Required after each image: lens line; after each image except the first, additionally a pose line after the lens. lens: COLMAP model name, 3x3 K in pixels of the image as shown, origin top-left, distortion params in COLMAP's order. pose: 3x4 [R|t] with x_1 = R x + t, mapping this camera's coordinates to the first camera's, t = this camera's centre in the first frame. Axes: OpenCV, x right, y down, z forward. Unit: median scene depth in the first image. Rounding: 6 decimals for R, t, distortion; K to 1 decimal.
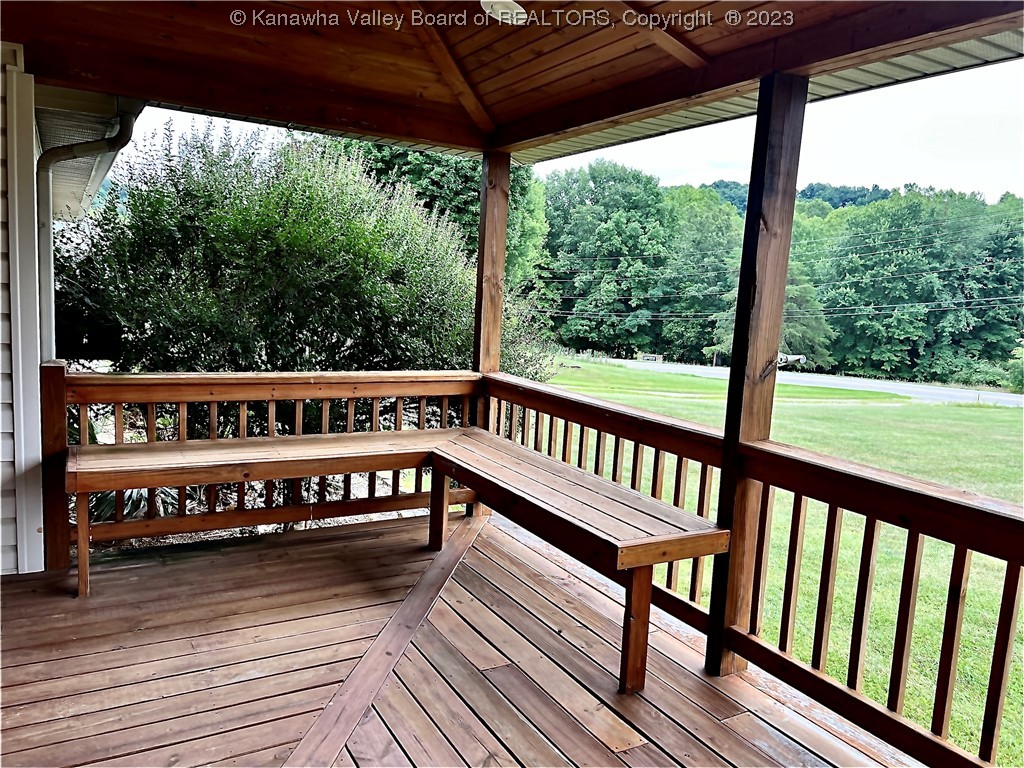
lens RADIAL K [[765.9, 0, 512.0], [0, 765.9, 384.0], [0, 0, 1]] dist [0.002558, 0.000384]
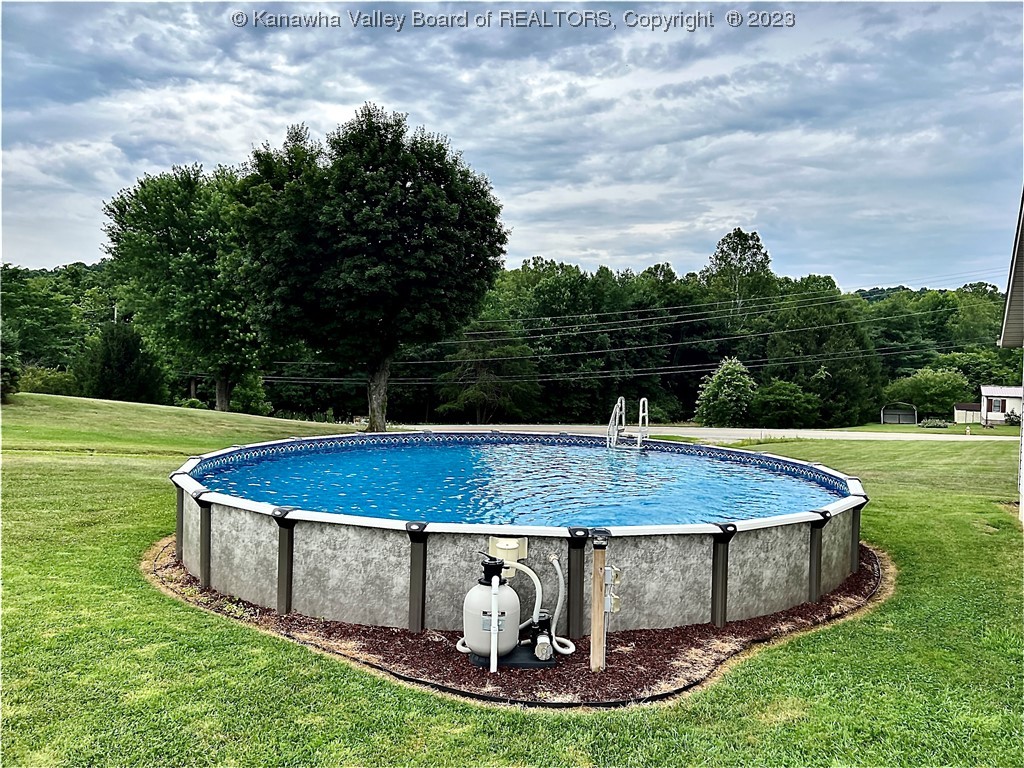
lens RADIAL K [[765.9, 0, 512.0], [0, 765.9, 384.0], [0, 0, 1]] dist [0.002558, 0.000384]
pose [[0.727882, -0.048031, 0.684018, -0.389835], [0.090974, 0.995490, -0.026906, -0.043121], [-0.679641, 0.081812, 0.728968, 0.199734]]
